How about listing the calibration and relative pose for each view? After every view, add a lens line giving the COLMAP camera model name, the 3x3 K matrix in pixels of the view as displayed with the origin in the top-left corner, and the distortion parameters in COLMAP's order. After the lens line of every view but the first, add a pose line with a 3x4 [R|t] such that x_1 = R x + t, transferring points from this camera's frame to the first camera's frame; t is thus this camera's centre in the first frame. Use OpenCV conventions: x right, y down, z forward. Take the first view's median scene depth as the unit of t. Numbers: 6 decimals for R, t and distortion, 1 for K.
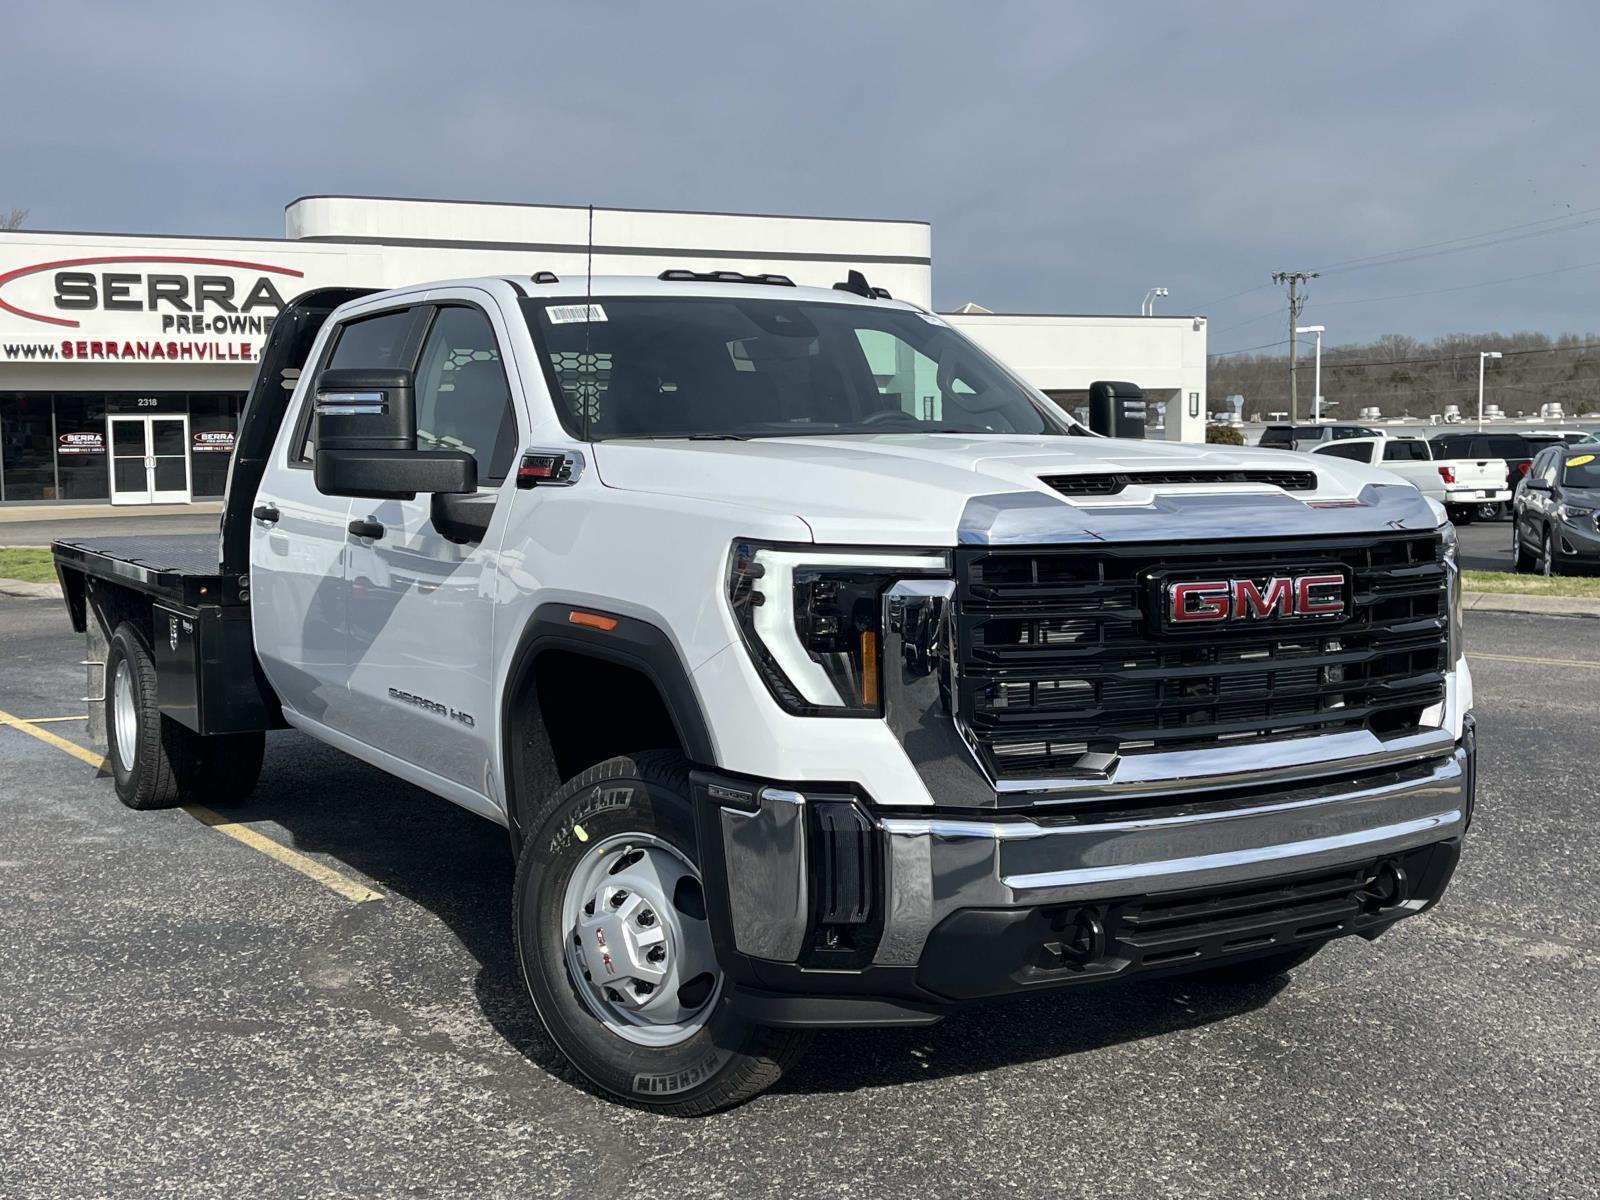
lens RADIAL K [[1540.0, 0, 768.0], [0, 1540.0, 601.8], [0, 0, 1]] dist [0.006113, 0.002002]
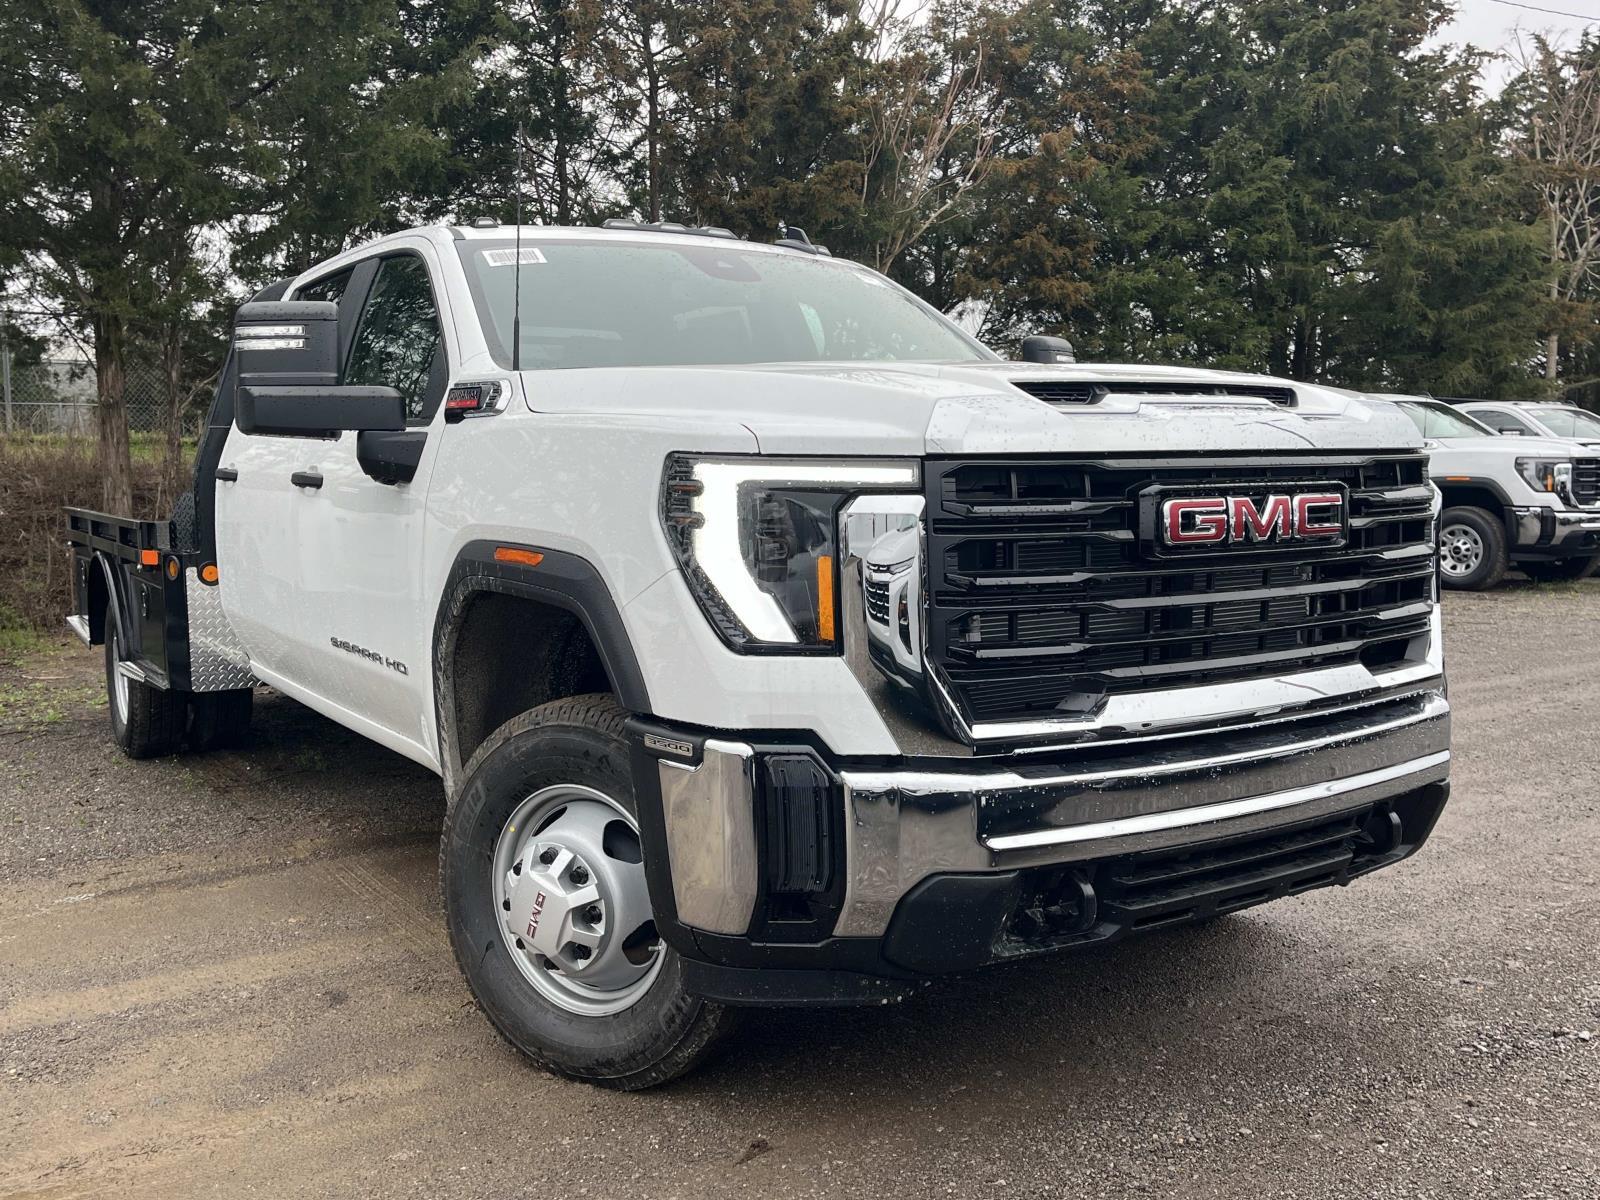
lens RADIAL K [[1313.5, 0, 768.2], [0, 1313.5, 600.4], [0, 0, 1]] dist [-0.001798, -0.000615]
pose [[0.999246, -0.010695, 0.037334, 0.005597], [0.009902, 0.999723, 0.021363, 0.026778], [-0.037552, -0.020977, 0.999074, 0.250780]]
